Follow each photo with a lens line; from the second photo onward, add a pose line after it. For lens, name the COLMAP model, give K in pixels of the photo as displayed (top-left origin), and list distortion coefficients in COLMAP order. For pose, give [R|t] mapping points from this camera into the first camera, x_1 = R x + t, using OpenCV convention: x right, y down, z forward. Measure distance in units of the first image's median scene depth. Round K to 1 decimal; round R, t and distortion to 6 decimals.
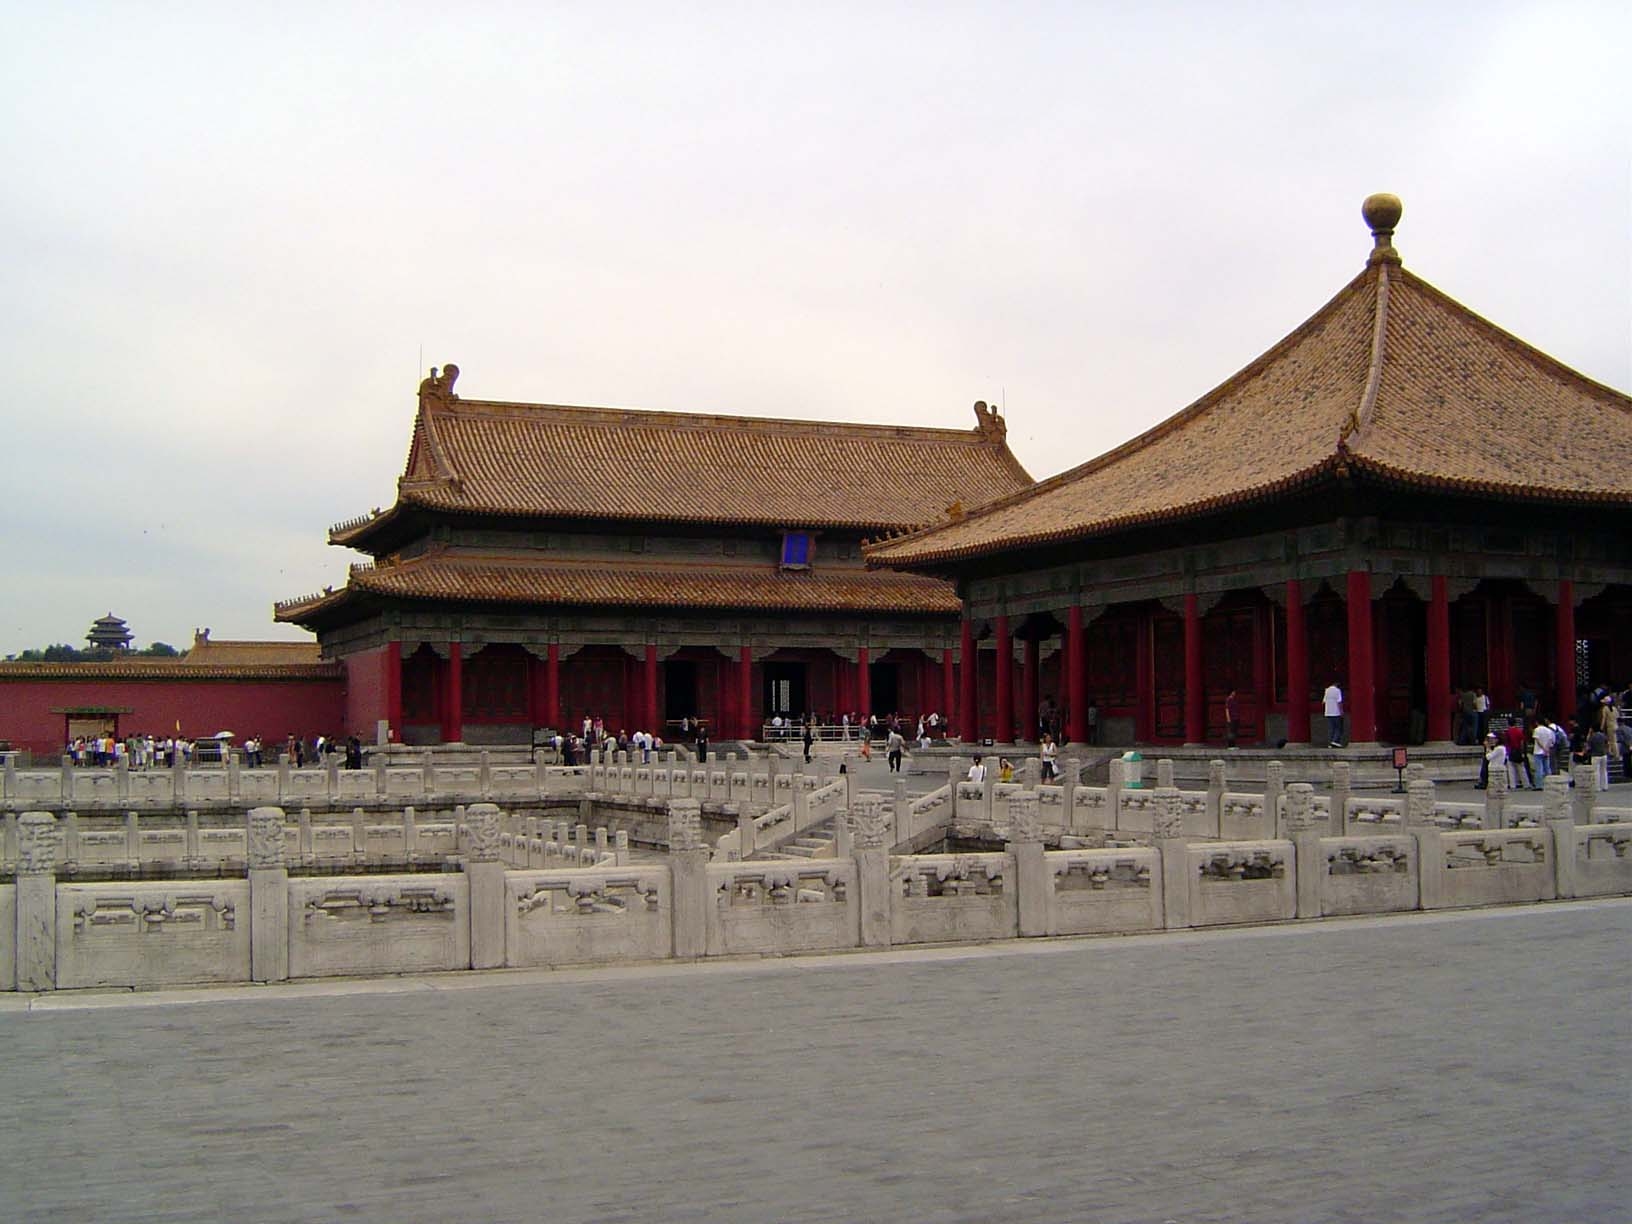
lens RADIAL K [[1858.8, 0, 816.0], [0, 1858.8, 612.2], [0, 0, 1]] dist [-0.118459, 0.000000]
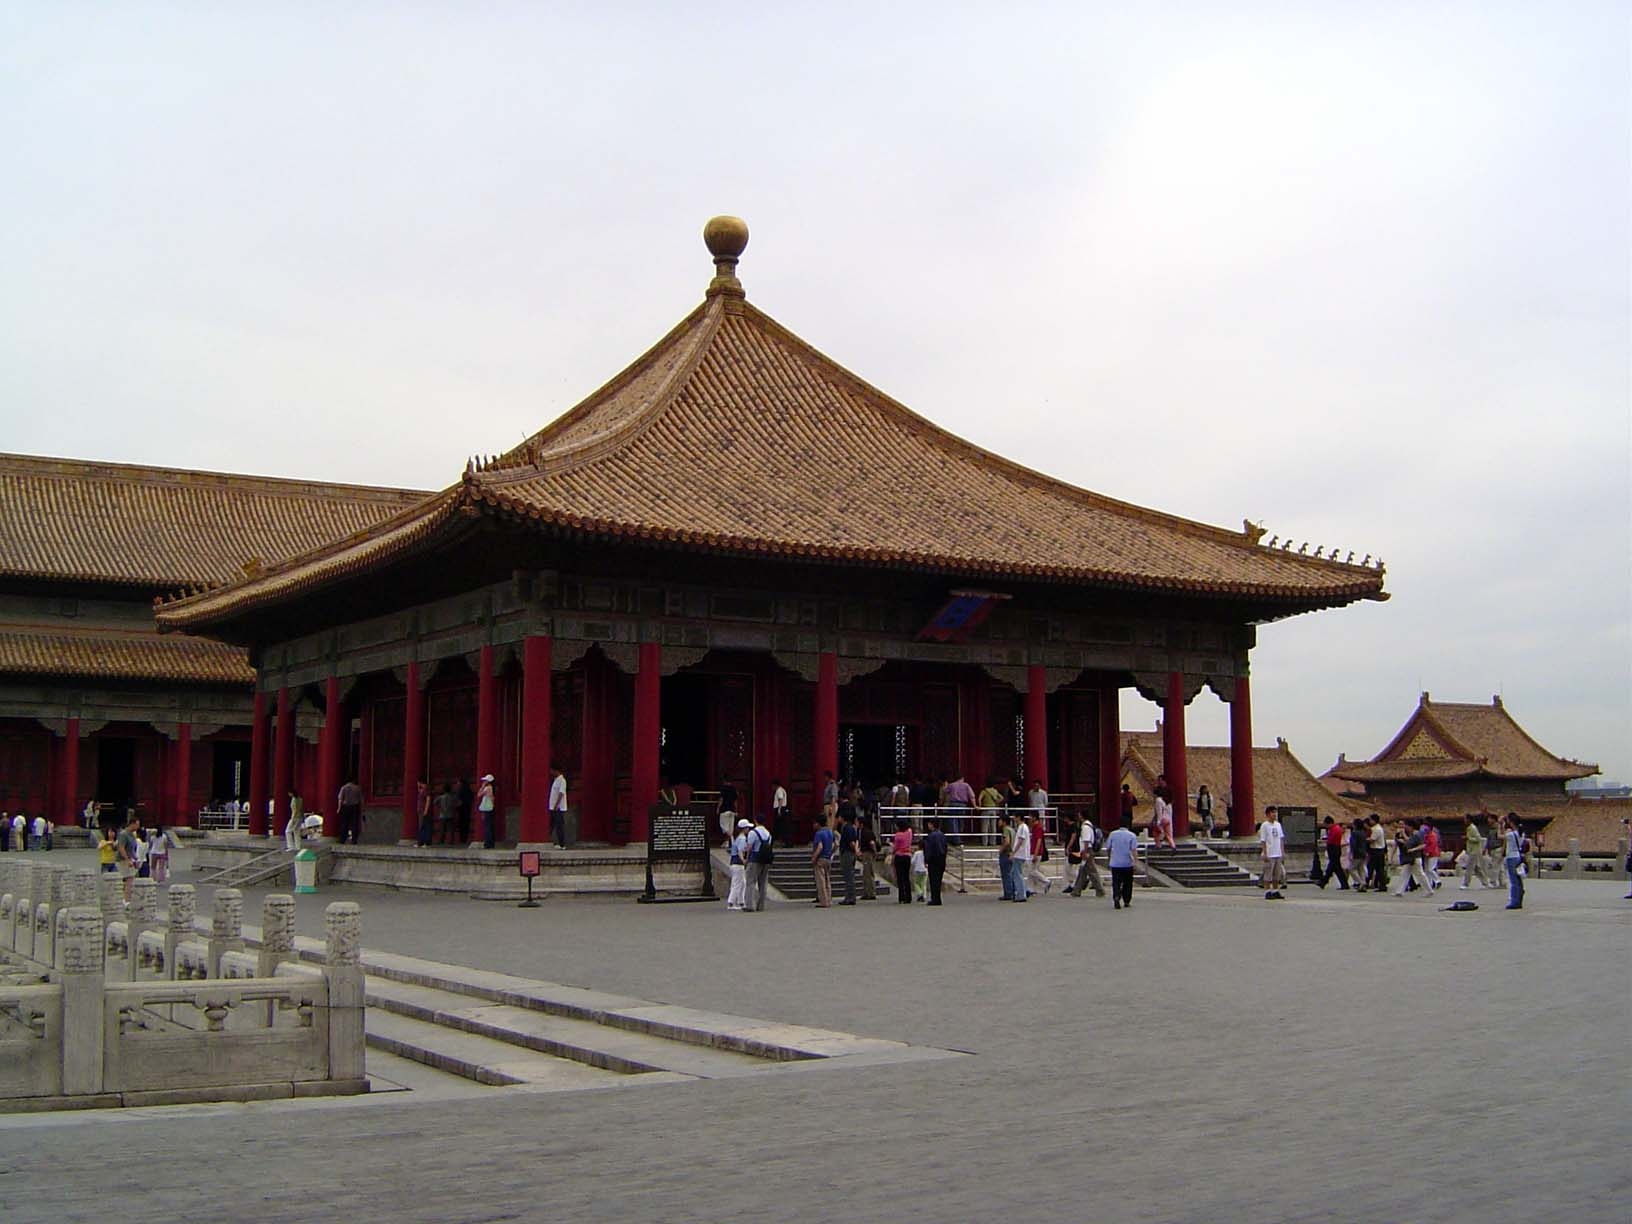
lens RADIAL K [[1858.8, 0, 817.2], [0, 1858.8, 604.0], [0, 0, 1]] dist [-0.118459, 0.000000]
pose [[0.990281, 0.024407, 0.136925, 0.235655], [-0.017250, 0.998434, -0.053217, 0.004426], [-0.138009, 0.050338, 0.989151, 0.119723]]
